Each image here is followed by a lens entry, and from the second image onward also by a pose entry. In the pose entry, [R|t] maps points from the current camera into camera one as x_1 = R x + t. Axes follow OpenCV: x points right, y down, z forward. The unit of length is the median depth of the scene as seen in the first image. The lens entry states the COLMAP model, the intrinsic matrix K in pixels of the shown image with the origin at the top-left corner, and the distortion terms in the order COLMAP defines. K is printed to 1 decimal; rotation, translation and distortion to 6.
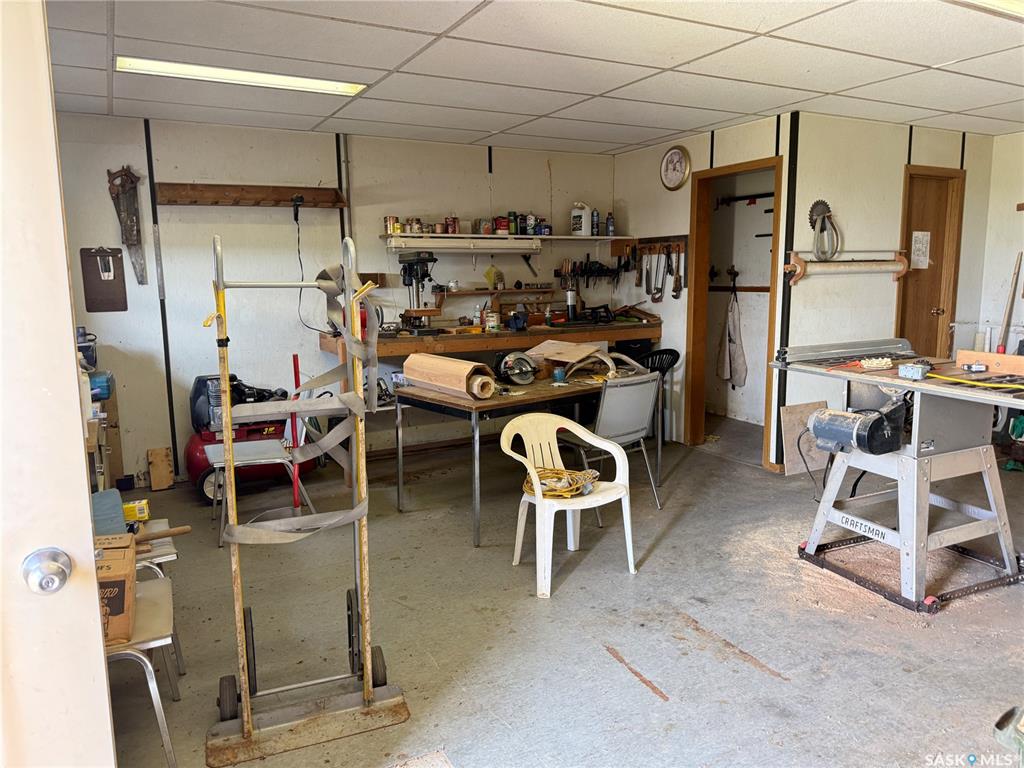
lens RADIAL K [[746.2, 0, 513.3], [0, 746.2, 395.5], [0, 0, 1]] dist [0.061678, -0.057667]
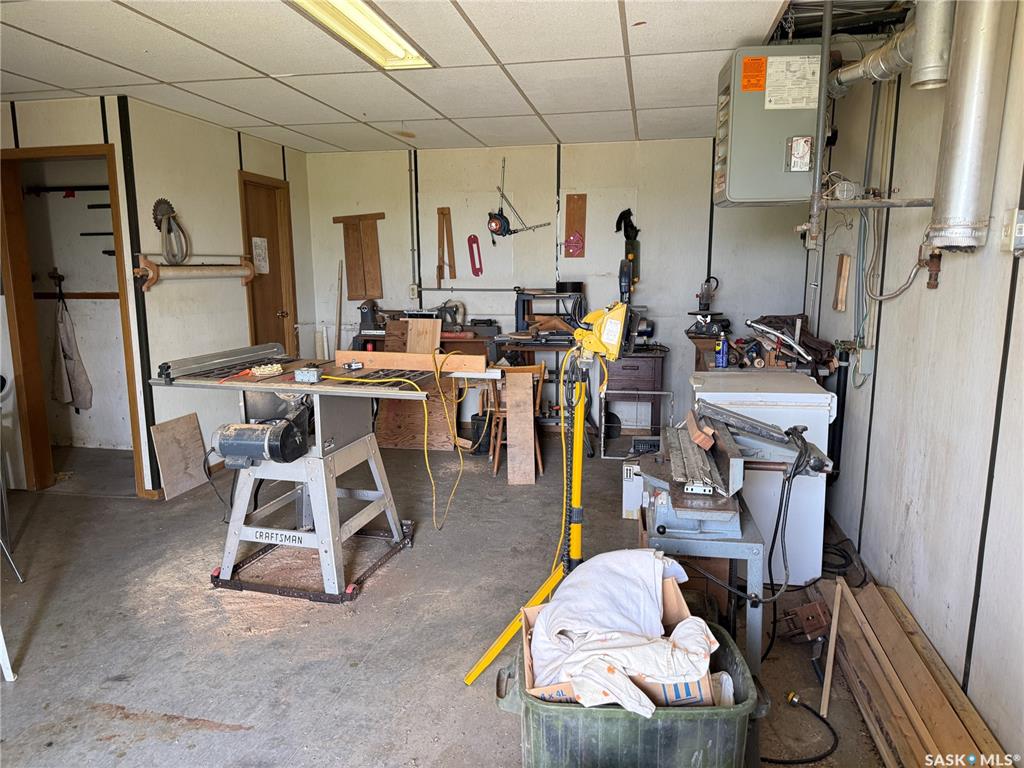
lens RADIAL K [[746.2, 0, 513.3], [0, 746.2, 395.5], [0, 0, 1]] dist [0.061678, -0.057667]
pose [[0.648365, -0.124106, 0.751146, -0.044549], [0.126817, 0.990445, 0.054179, -0.019287], [-0.750693, 0.060131, 0.657909, 0.100106]]
